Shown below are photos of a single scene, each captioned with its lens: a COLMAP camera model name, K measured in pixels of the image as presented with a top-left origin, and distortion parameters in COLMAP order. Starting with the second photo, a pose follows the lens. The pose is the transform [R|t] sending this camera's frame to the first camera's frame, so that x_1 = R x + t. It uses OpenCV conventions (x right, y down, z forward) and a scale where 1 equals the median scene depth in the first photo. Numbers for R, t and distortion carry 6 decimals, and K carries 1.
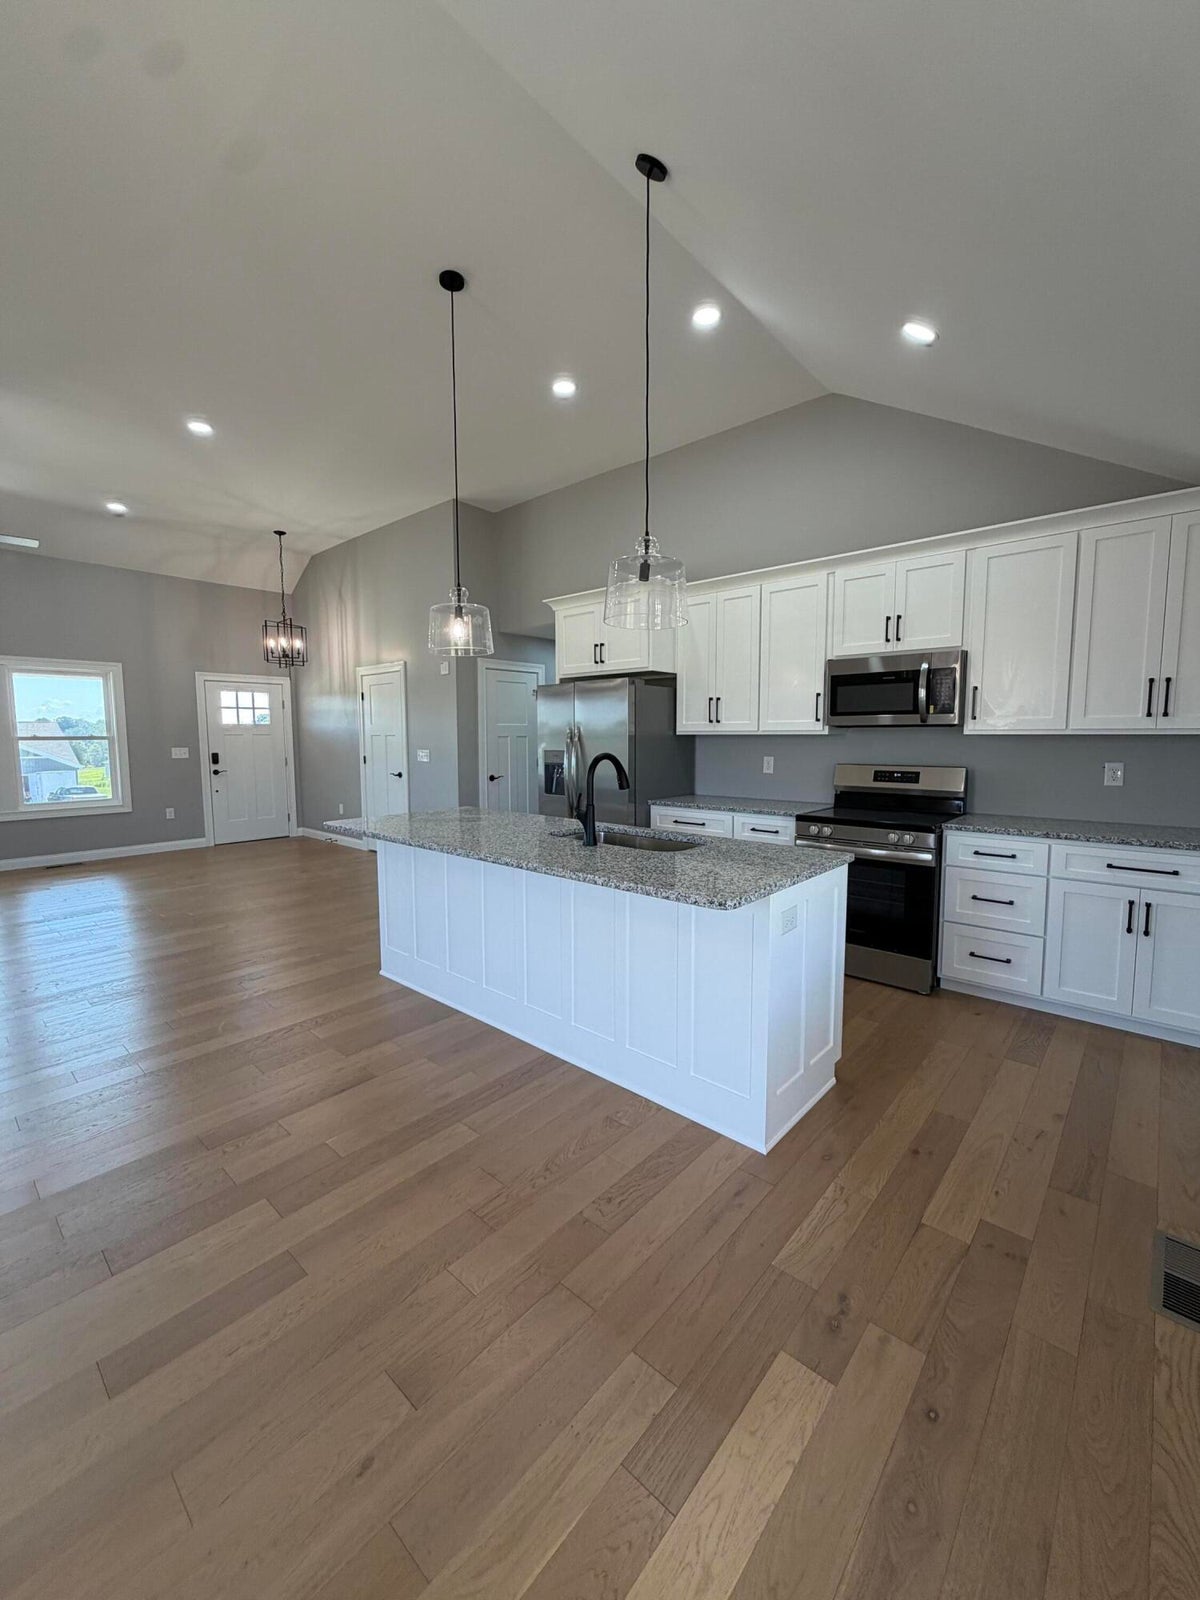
lens RADIAL K [[642.1, 0, 596.0], [0, 642.1, 794.1], [0, 0, 1]] dist [0.000592, -0.000368]
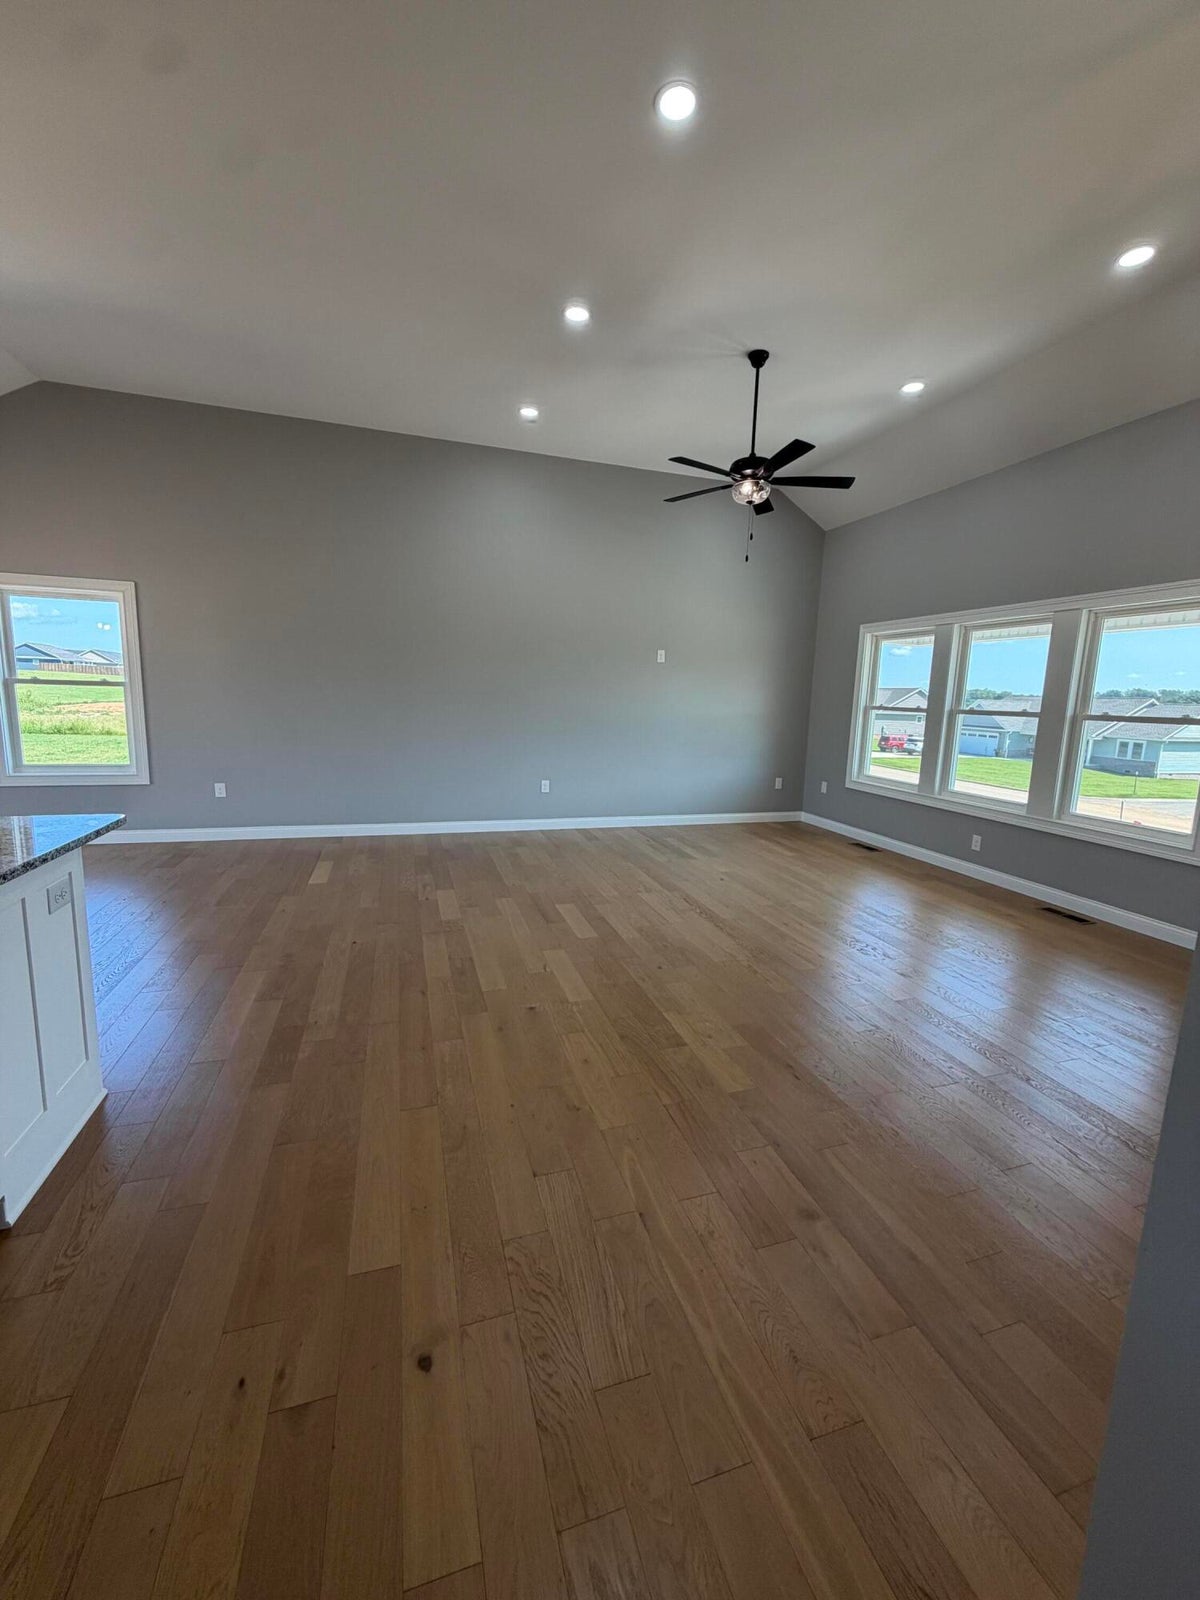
lens RADIAL K [[642.1, 0, 596.1], [0, 642.1, 794.8], [0, 0, 1]] dist [0.000592, -0.000368]
pose [[-0.511333, 0.119263, -0.851067, -0.045592], [-0.111031, 0.972855, 0.203038, -0.080180], [0.852180, 0.198315, -0.484211, 0.832563]]
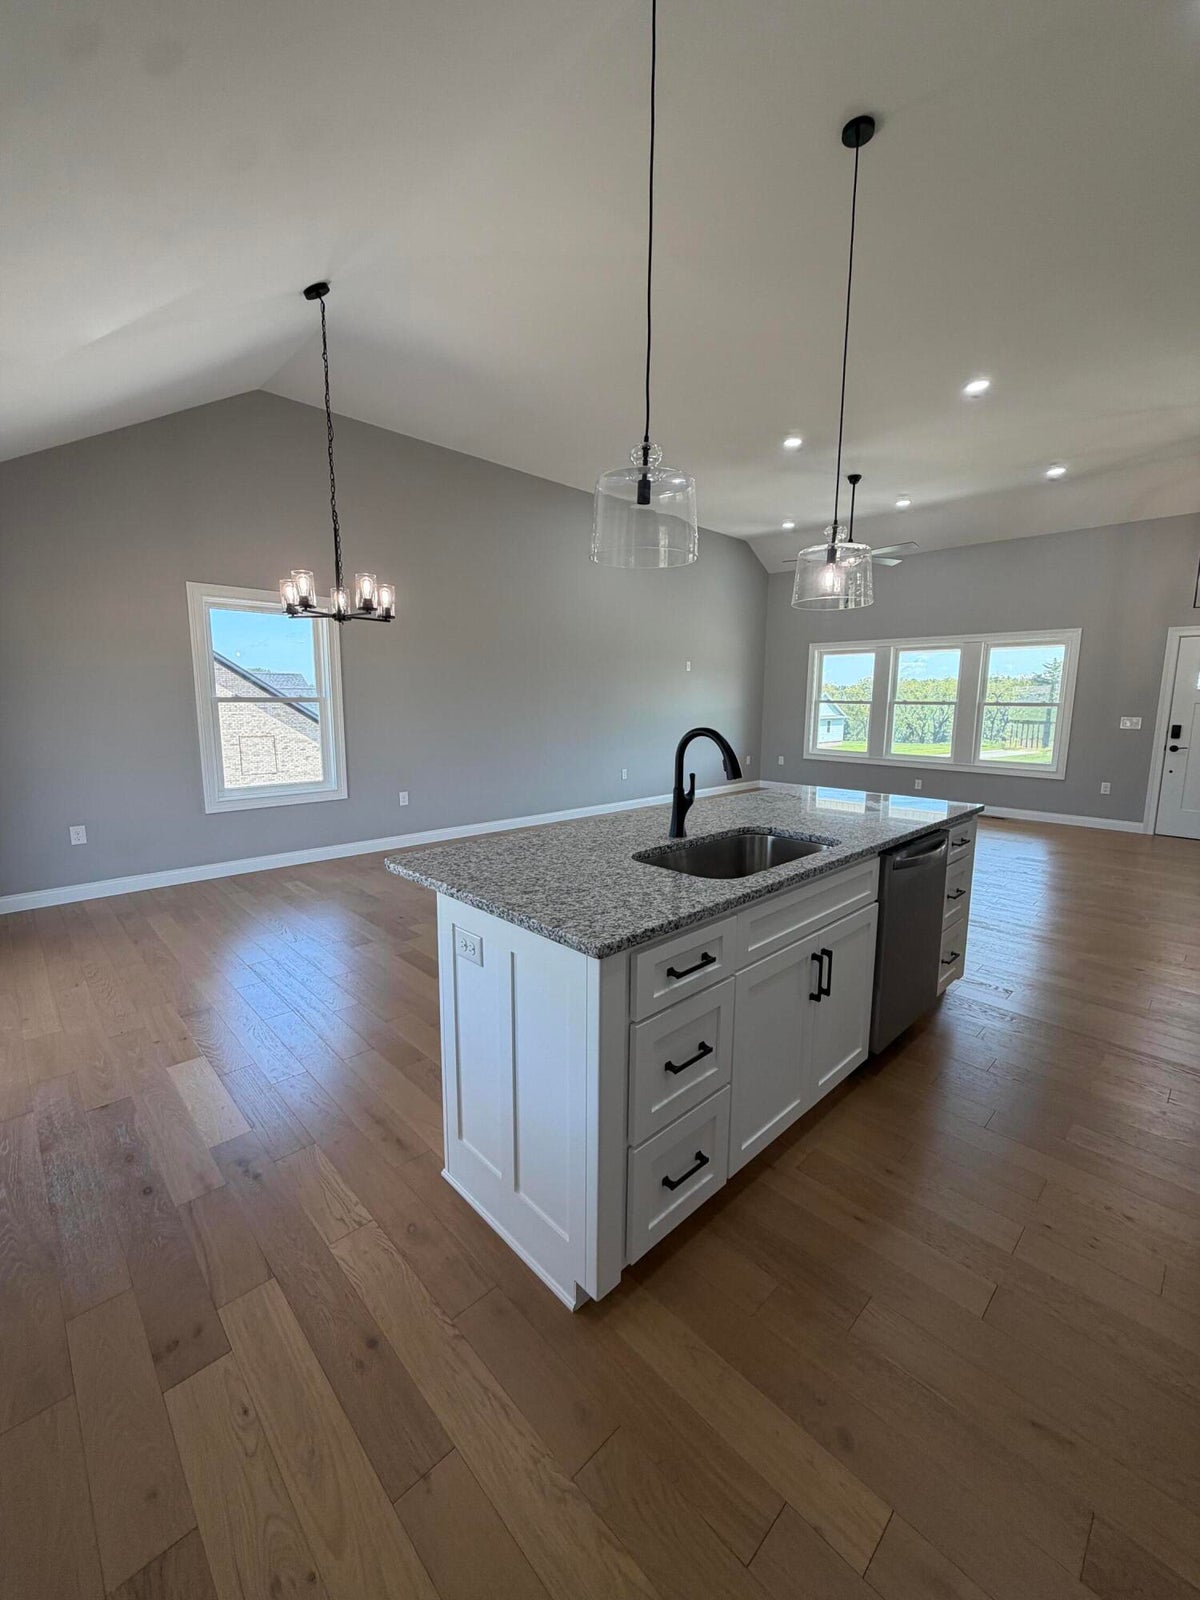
lens RADIAL K [[642.1, 0, 607.8], [0, 642.1, 792.8], [0, 0, 1]] dist [0.000592, -0.000368]
pose [[-0.068450, 0.150298, -0.986268, 0.309437], [-0.101156, 0.982447, 0.156736, -0.037212], [0.992513, 0.110495, -0.052045, 0.358284]]
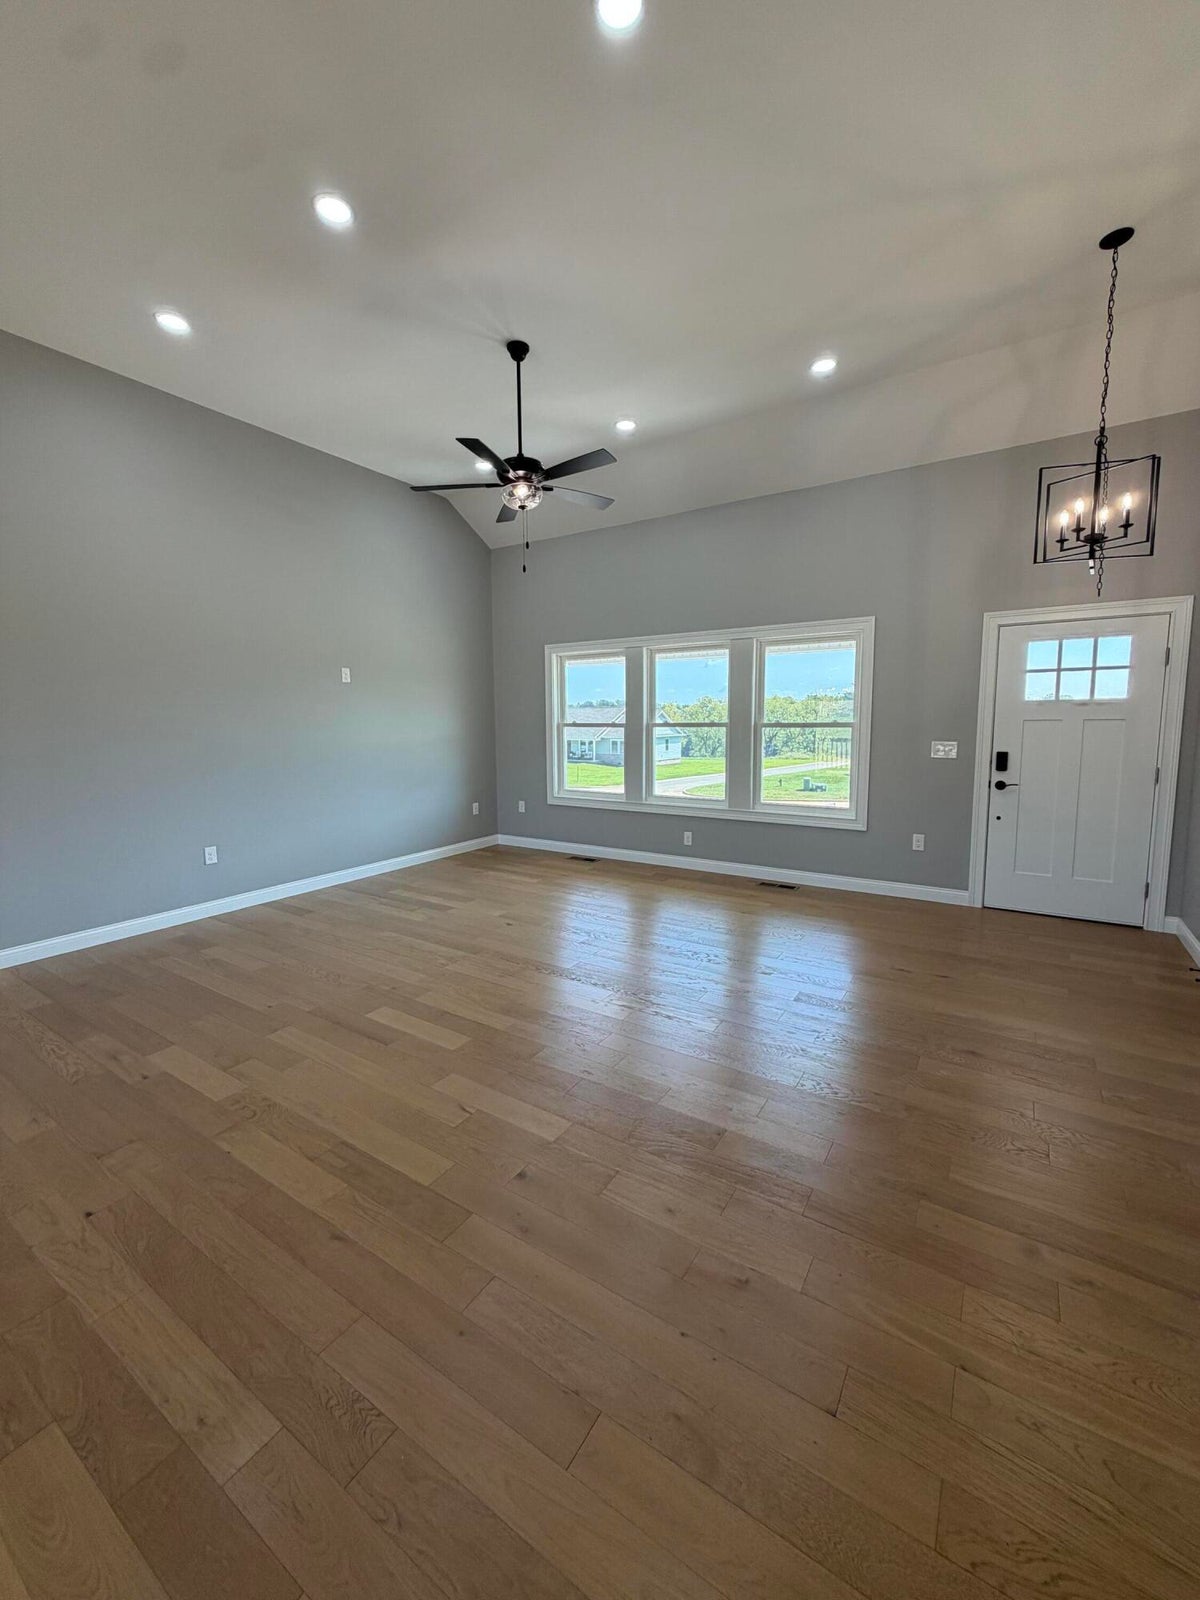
lens RADIAL K [[642.1, 0, 607.5], [0, 642.1, 793.6], [0, 0, 1]] dist [0.000592, -0.000368]
pose [[0.158615, 0.117732, -0.980296, -0.088144], [-0.084006, 0.990874, 0.105410, -0.063371], [0.983760, 0.065631, 0.167057, 0.610307]]
